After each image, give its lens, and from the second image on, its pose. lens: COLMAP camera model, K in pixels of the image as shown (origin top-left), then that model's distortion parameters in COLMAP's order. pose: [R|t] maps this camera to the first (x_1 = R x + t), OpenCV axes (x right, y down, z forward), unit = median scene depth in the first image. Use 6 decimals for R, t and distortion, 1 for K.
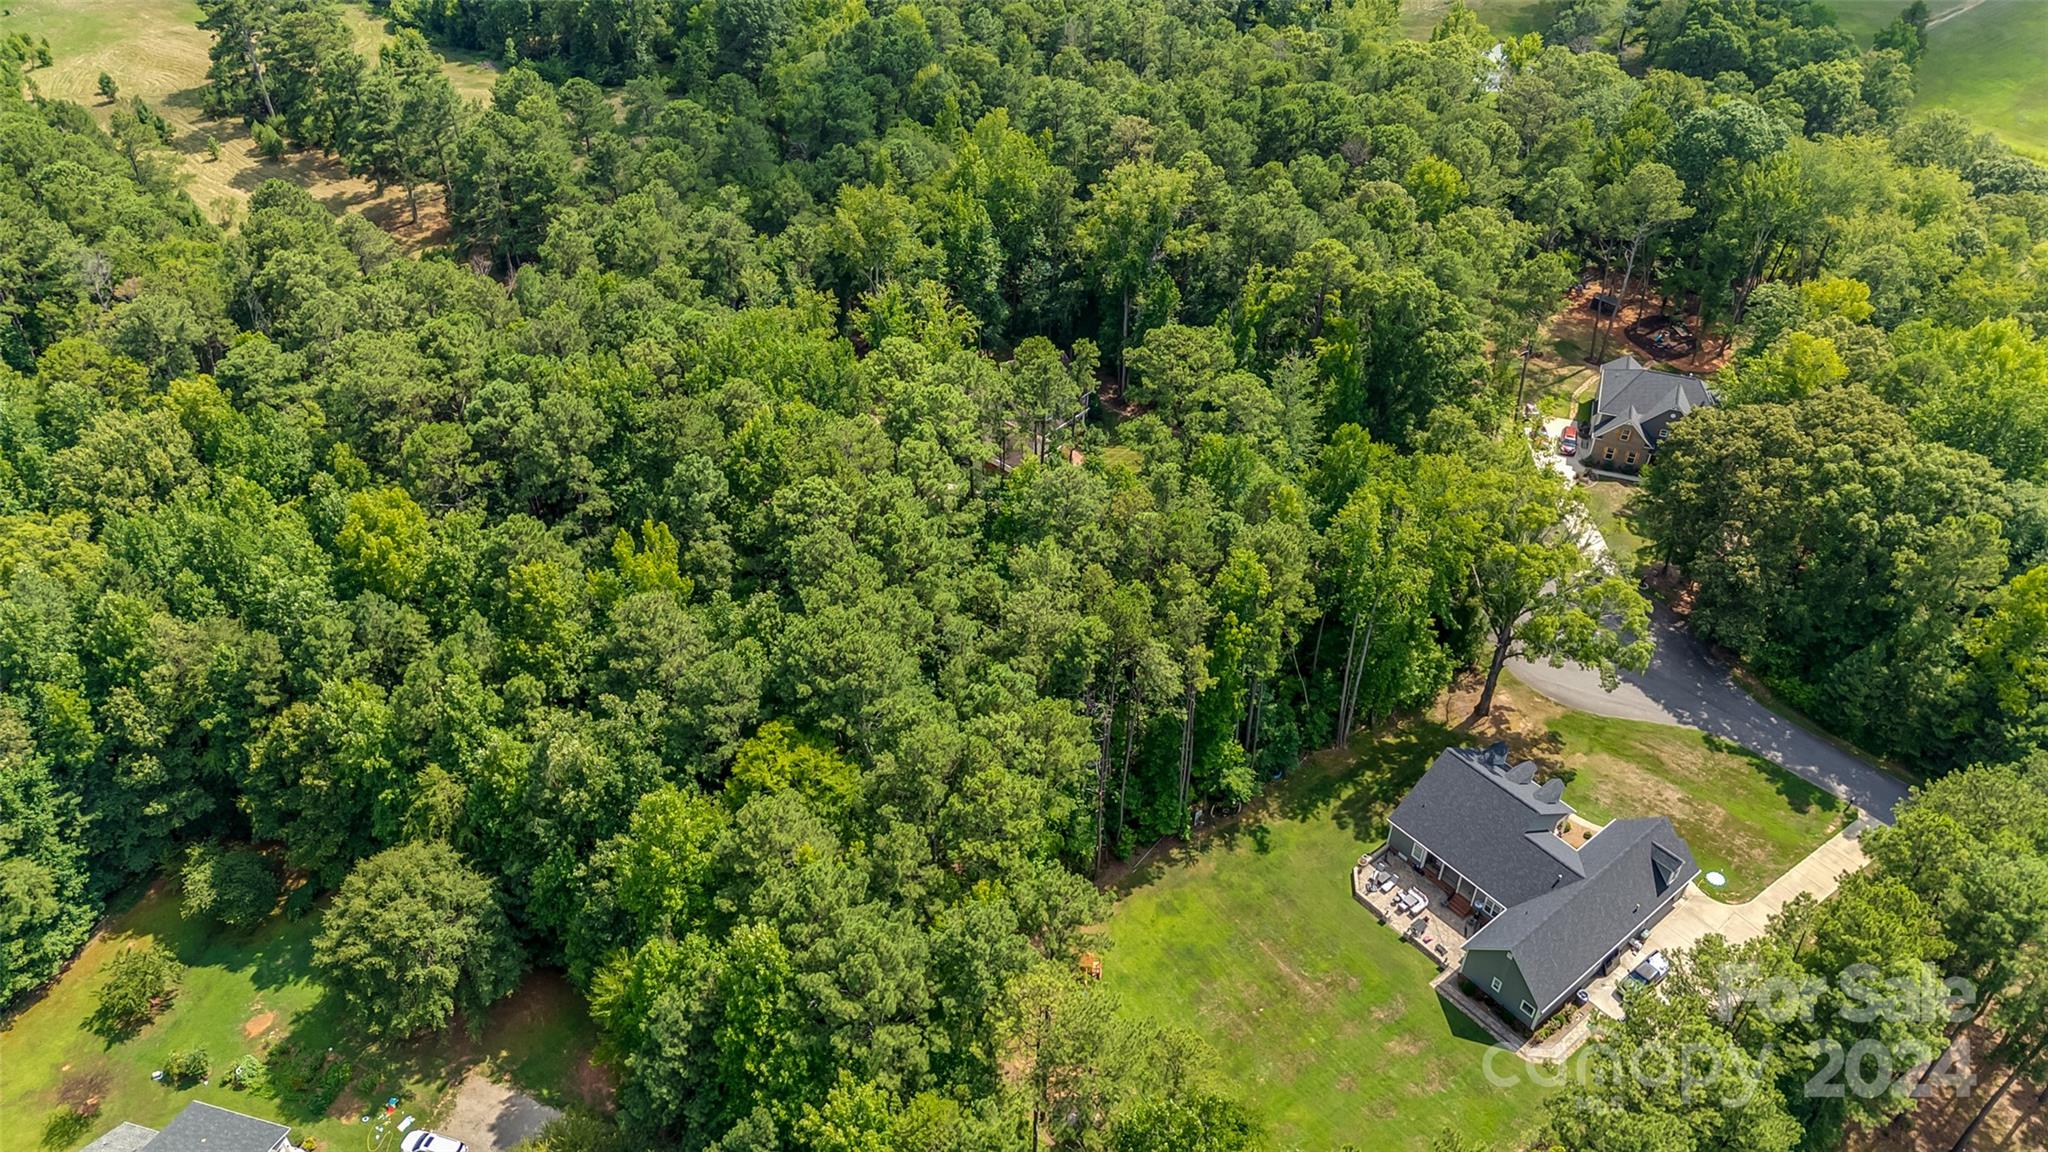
lens RADIAL K [[1529.7, 0, 1010.4], [0, 1529.7, 575.9], [0, 0, 1]] dist [0.103005, -0.089230]
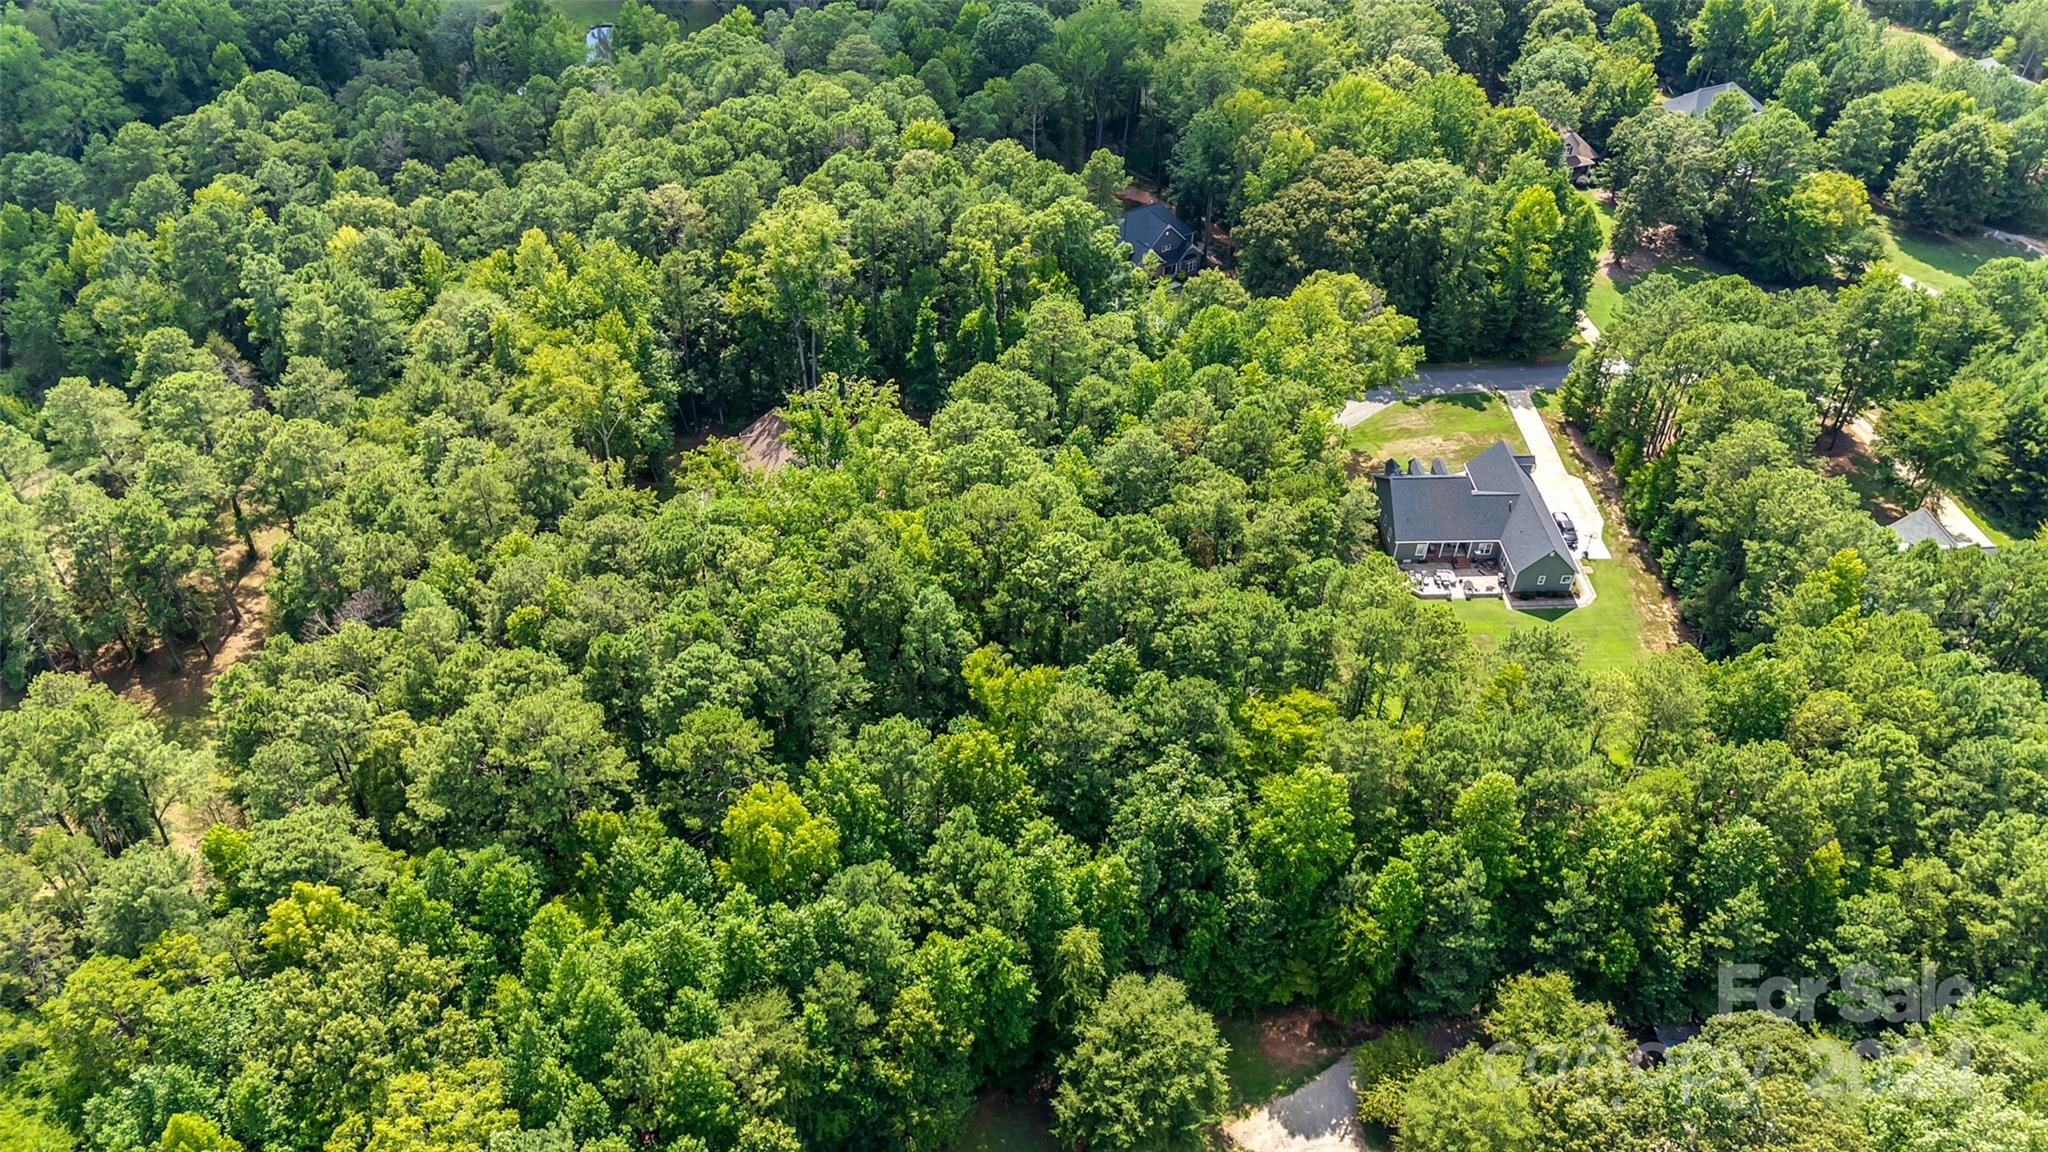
lens RADIAL K [[1529.7, 0, 1010.4], [0, 1529.7, 575.9], [0, 0, 1]] dist [0.103005, -0.089230]
pose [[0.604030, -0.522221, 0.602024, -0.806709], [0.505478, 0.835055, 0.217199, -0.289454], [-0.616149, 0.173115, 0.768370, 0.169600]]
